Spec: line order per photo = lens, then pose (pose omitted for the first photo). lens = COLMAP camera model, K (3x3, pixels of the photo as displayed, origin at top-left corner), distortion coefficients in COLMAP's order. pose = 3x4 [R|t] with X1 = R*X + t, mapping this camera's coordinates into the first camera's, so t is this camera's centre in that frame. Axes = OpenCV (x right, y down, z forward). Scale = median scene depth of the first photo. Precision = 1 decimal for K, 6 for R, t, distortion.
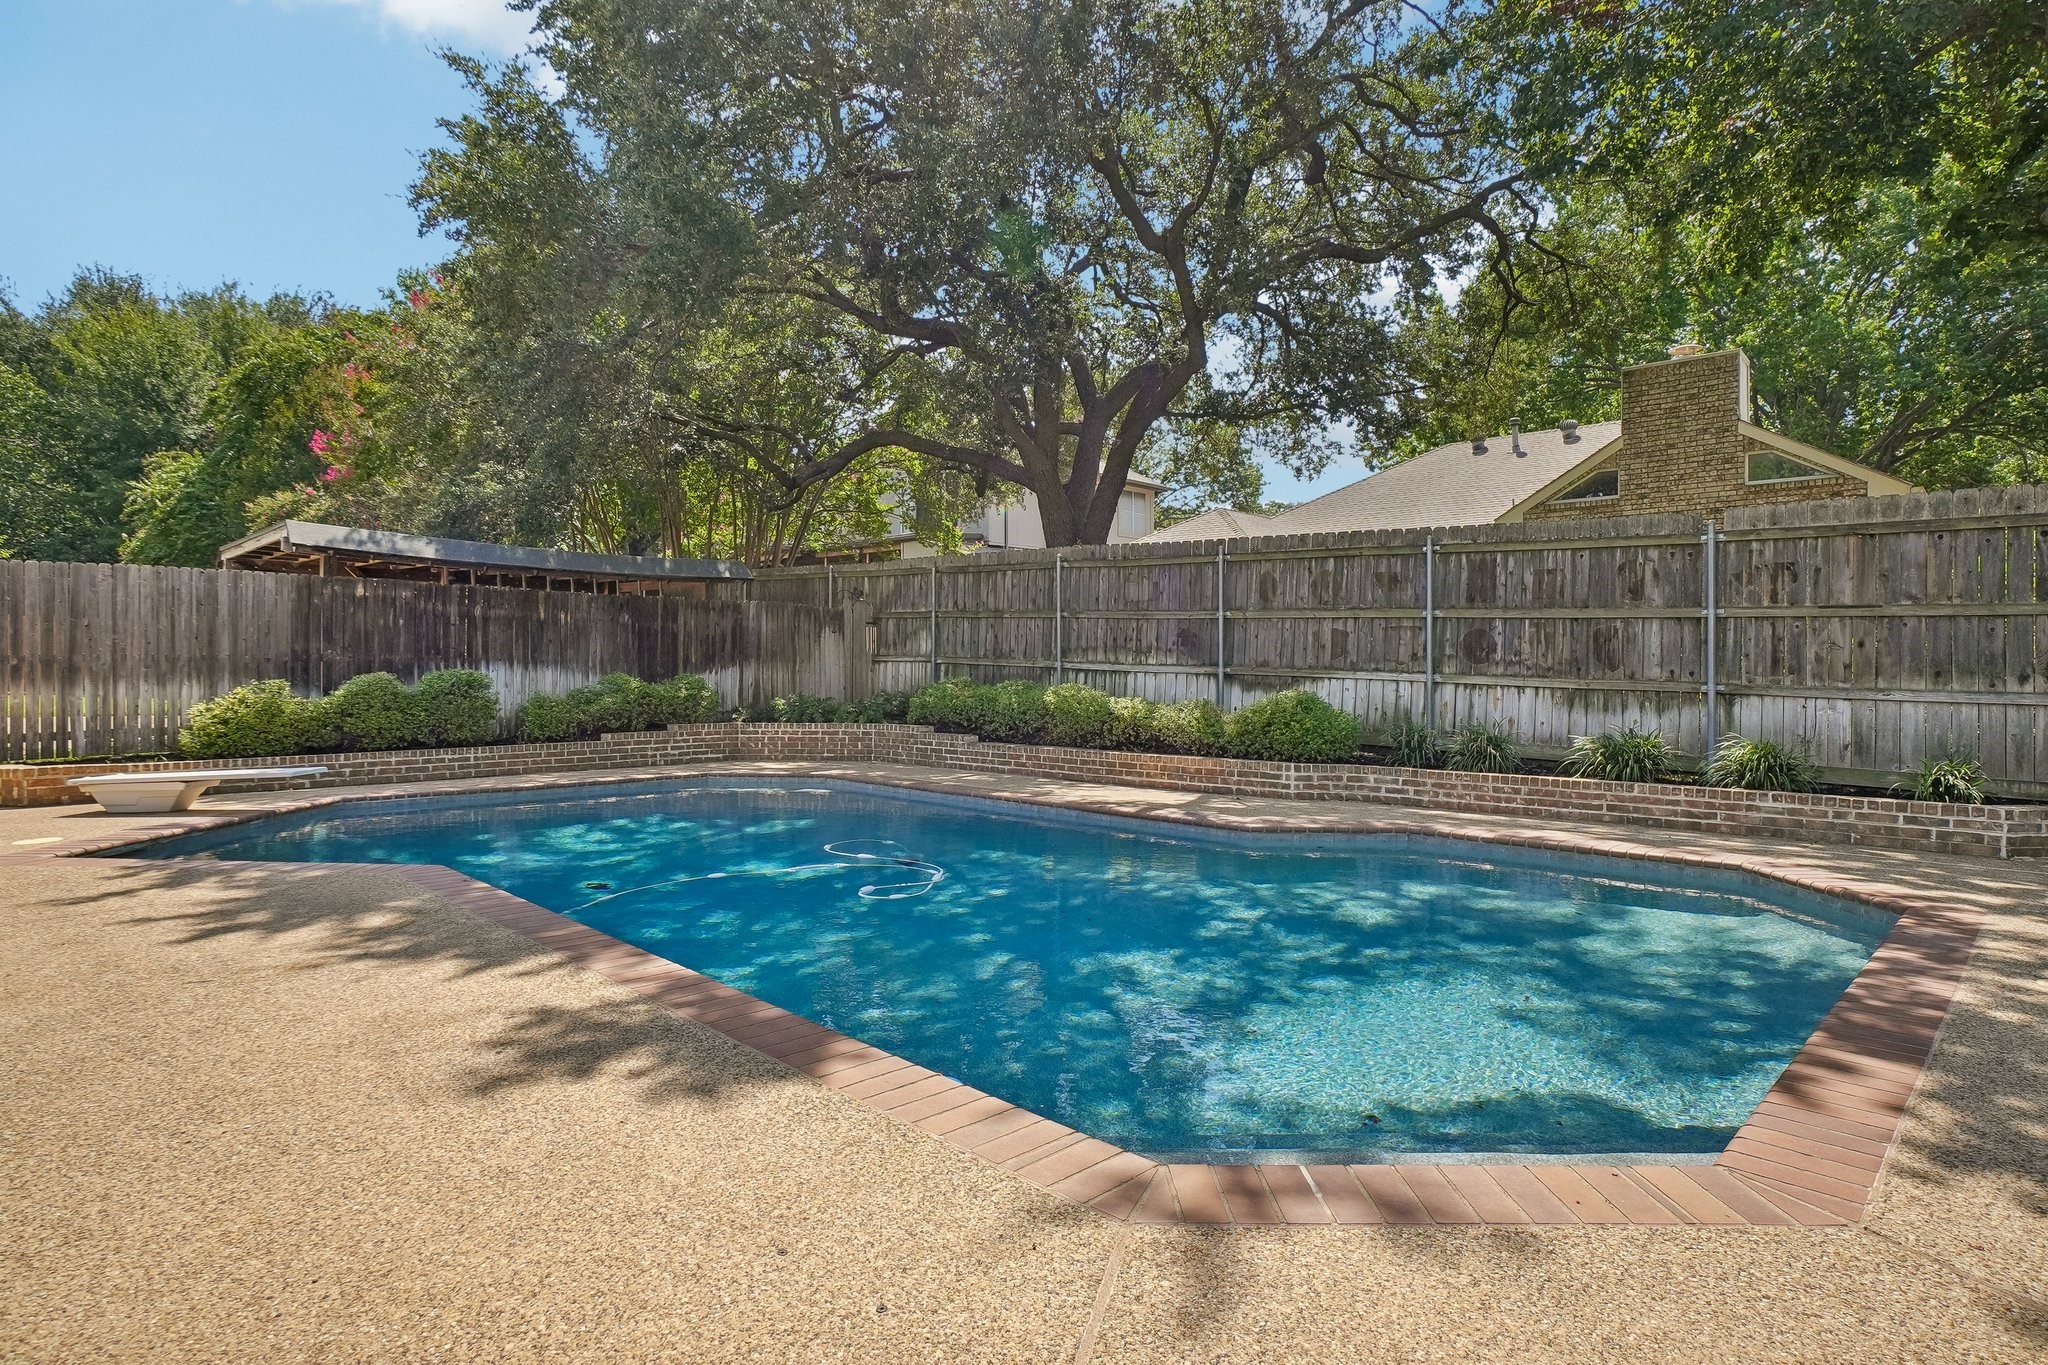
lens RADIAL K [[1095.3, 0, 1008.8], [0, 1095.3, 691.0], [0, 0, 1]] dist [-0.030096, 0.020726]
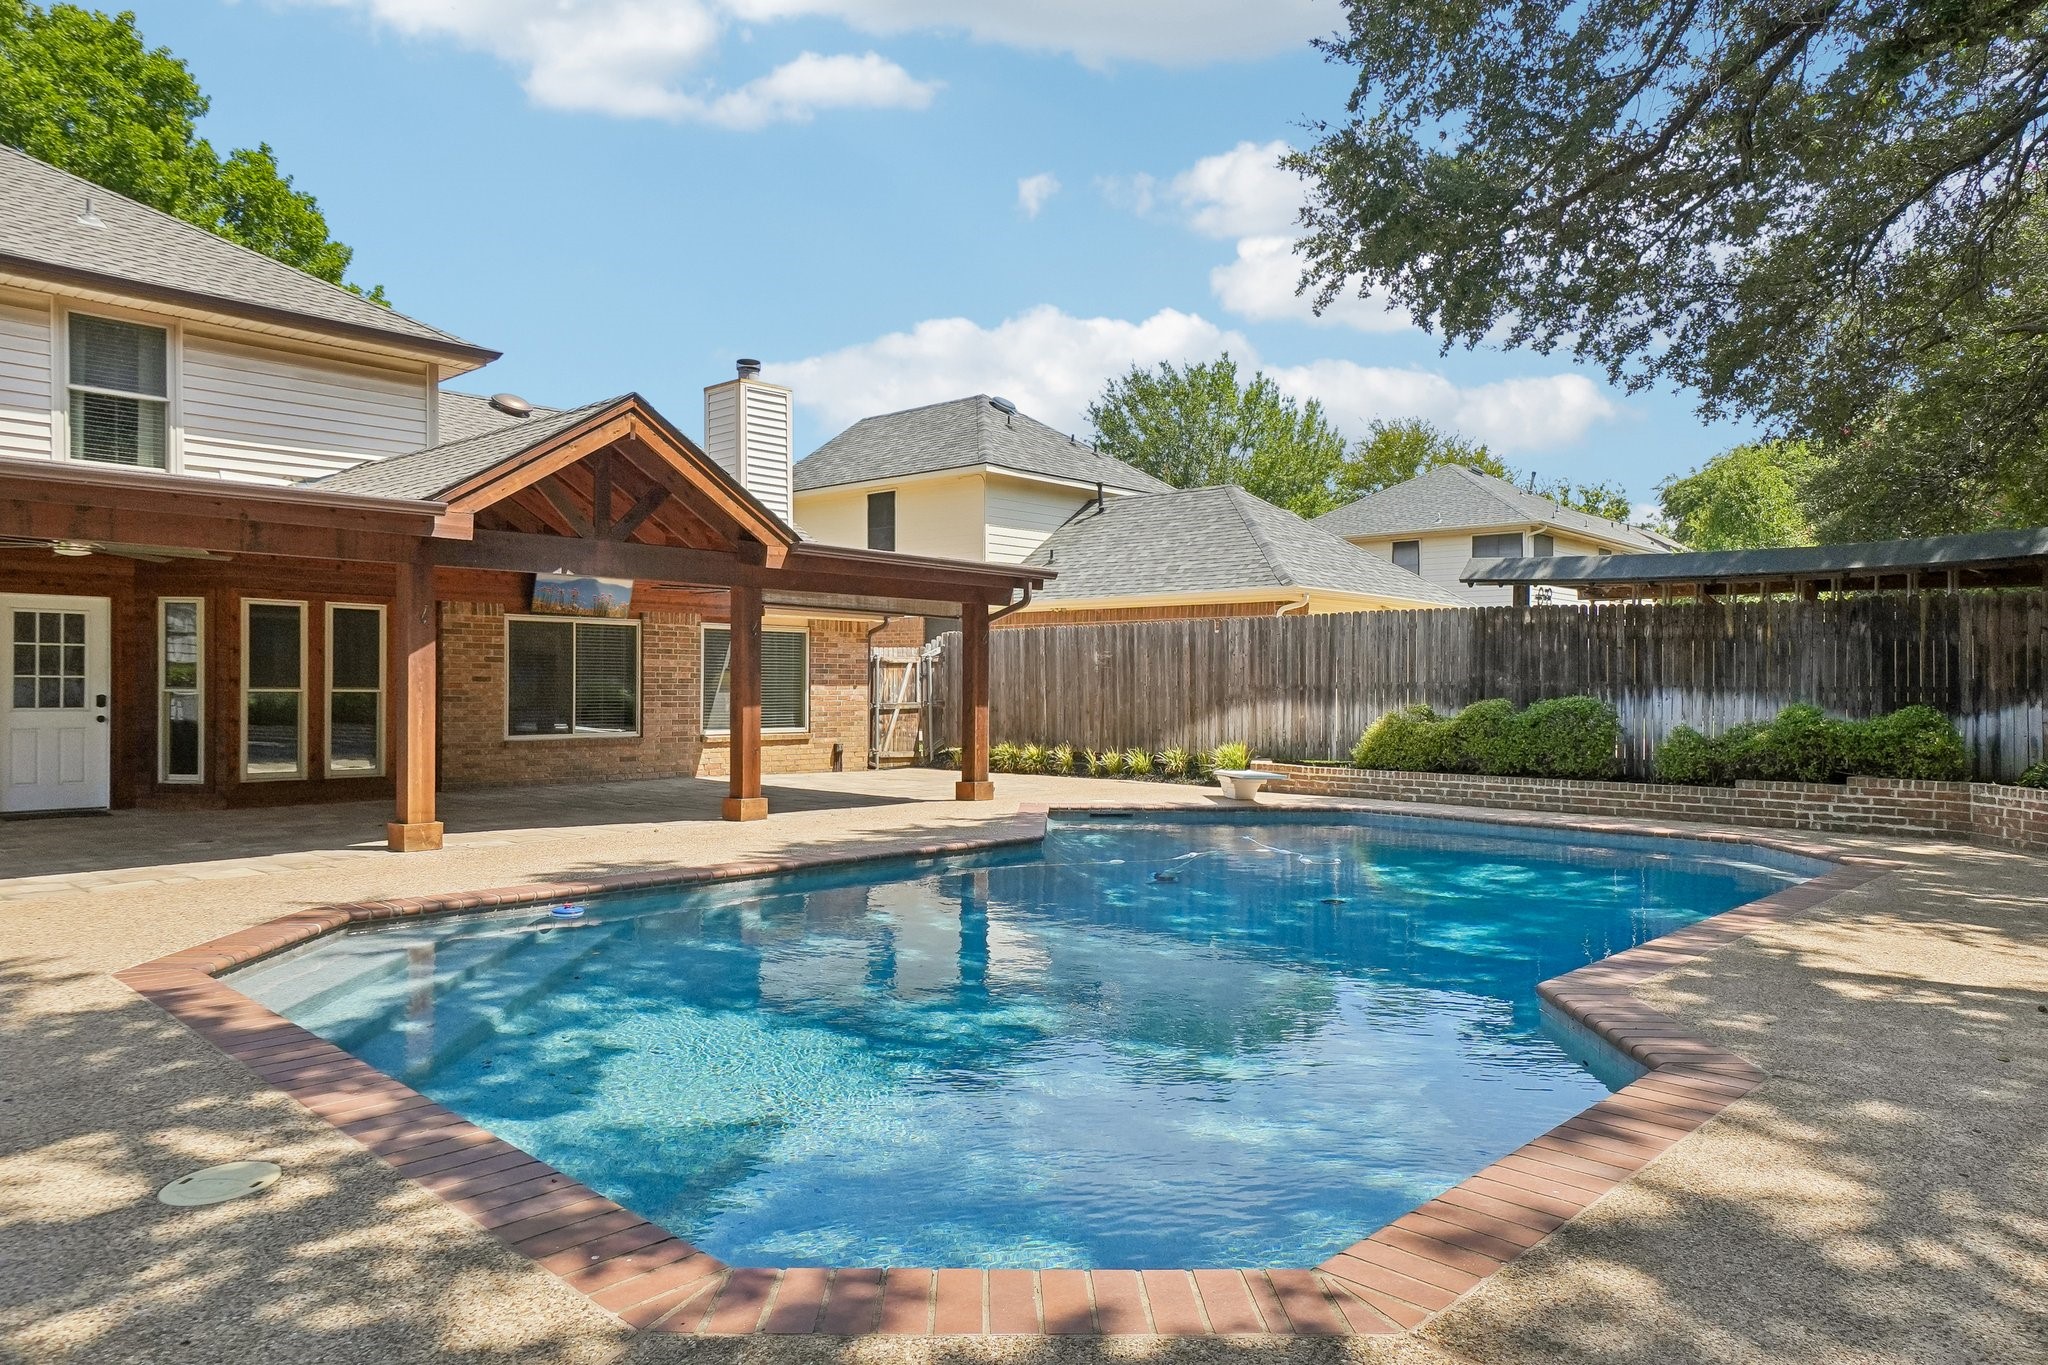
lens RADIAL K [[1321.8, 0, 981.9], [0, 1321.8, 687.6], [0, 0, 1]] dist [0.000604, 0.022498]
pose [[-0.021757, -0.001116, -0.999763, 0.632392], [-0.025062, 0.999686, -0.000571, -0.013968], [0.999449, 0.025043, -0.021778, 0.505343]]
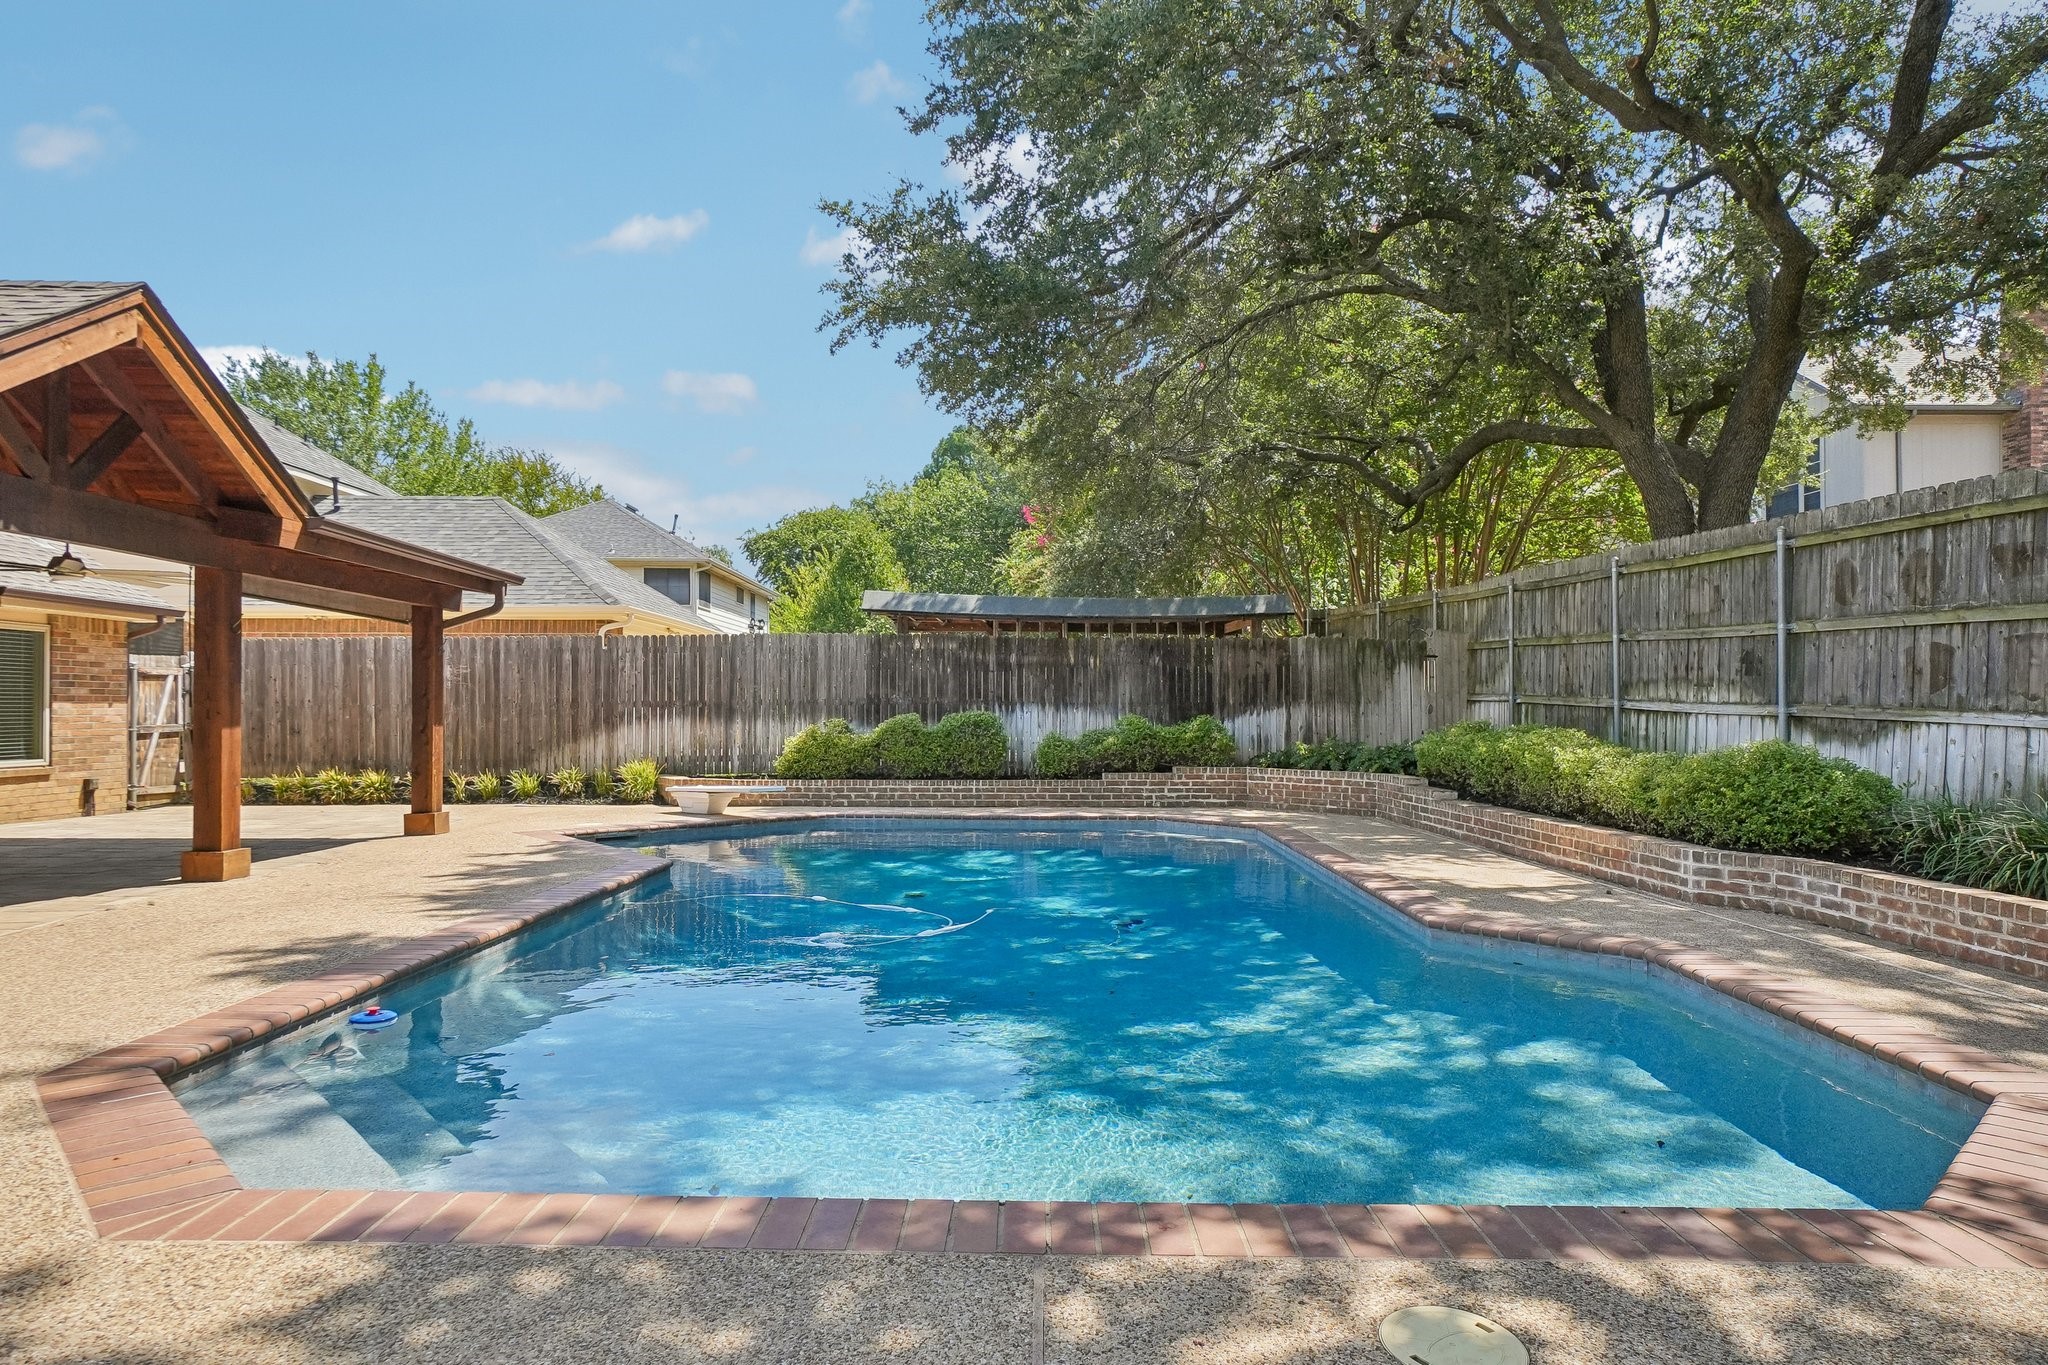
lens RADIAL K [[1229.3, 0, 1003.0], [0, 1229.3, 703.2], [0, 0, 1]] dist [-0.012724, 0.008551]
pose [[0.680520, -0.005946, -0.732705, 0.443373], [-0.013965, 0.999680, -0.021083, -0.001202], [0.732596, 0.024580, 0.680219, 0.148503]]
